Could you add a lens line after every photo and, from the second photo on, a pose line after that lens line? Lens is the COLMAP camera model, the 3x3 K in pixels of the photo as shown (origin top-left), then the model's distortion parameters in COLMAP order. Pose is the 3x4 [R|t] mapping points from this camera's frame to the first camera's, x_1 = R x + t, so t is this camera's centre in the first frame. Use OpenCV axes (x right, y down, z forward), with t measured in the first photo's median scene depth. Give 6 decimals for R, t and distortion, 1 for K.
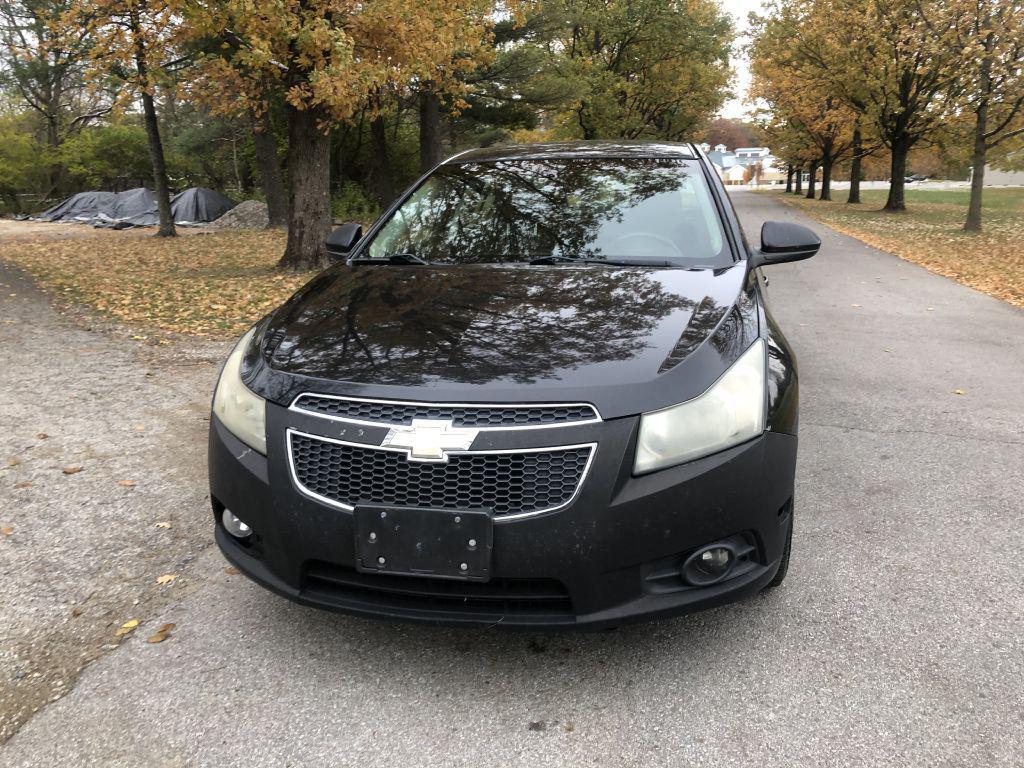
lens RADIAL K [[820.7, 0, 513.6], [0, 820.7, 367.5], [0, 0, 1]] dist [0.067990, -0.066679]
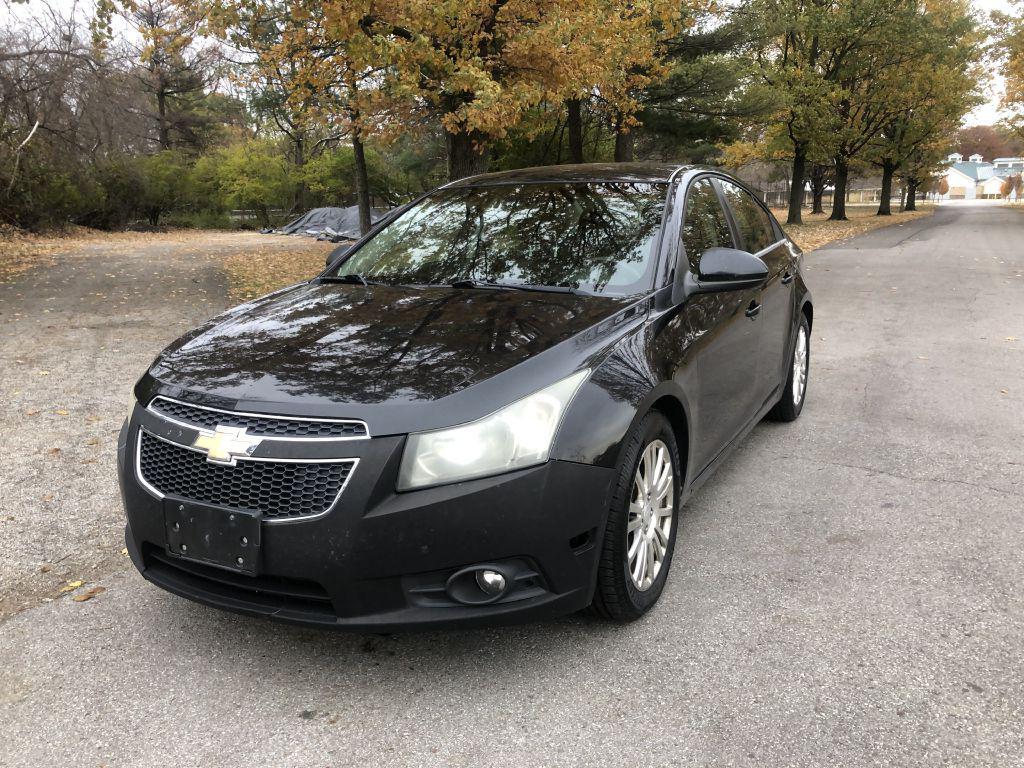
lens RADIAL K [[819.8, 0, 512.0], [0, 819.8, 384.0], [0, 0, 1]] dist [0.026644, -0.008241]
pose [[0.969191, 0.054828, -0.240129, 0.496574], [-0.054220, 0.998487, 0.009142, -0.022634], [0.240267, 0.004159, 0.970698, 0.014298]]
